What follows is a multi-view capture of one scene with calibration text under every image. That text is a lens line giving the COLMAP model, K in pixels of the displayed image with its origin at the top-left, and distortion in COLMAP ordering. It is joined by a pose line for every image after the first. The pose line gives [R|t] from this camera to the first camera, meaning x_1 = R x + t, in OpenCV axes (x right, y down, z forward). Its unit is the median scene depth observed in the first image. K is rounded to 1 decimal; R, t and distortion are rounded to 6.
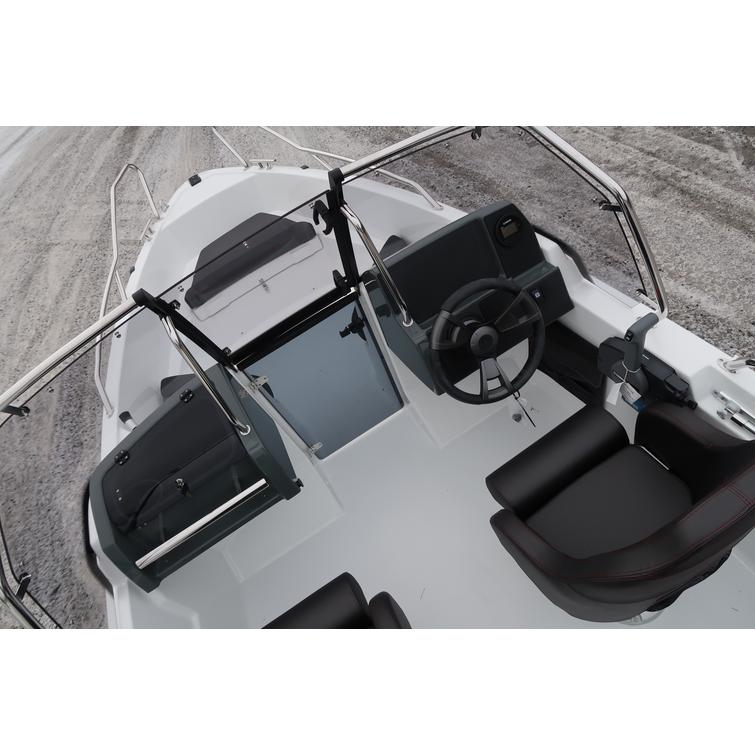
lens RADIAL K [[469.1, 0, 377.5], [0, 469.1, 377.5], [0, 0, 1]] dist [-0.001075, -0.000780]
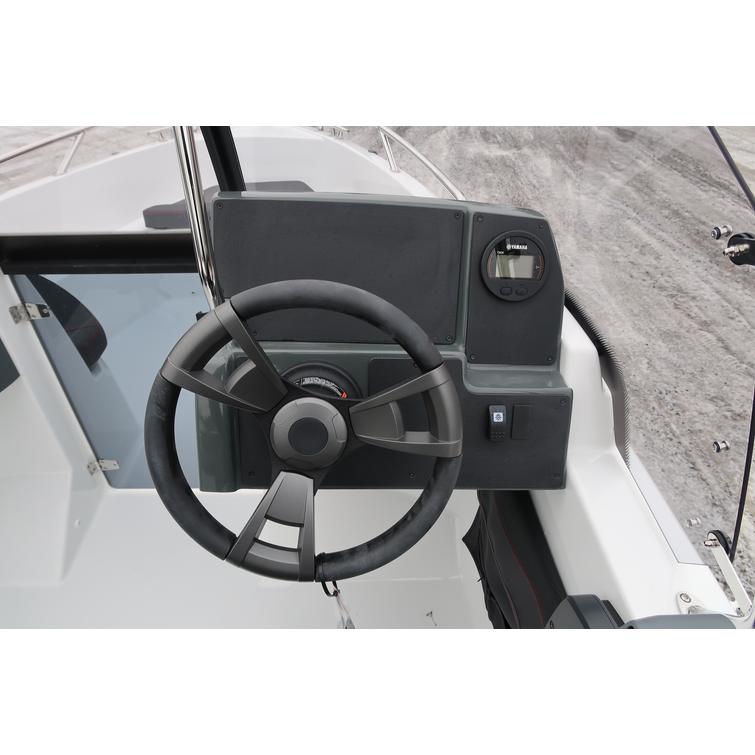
lens RADIAL K [[469.1, 0, 377.5], [0, 469.1, 377.5], [0, 0, 1]] dist [-0.001075, -0.000780]
pose [[0.839048, 0.520184, -0.159398, 0.283957], [-0.537515, 0.837881, -0.095037, -0.097529], [0.084120, 0.165419, 0.982629, 0.514770]]
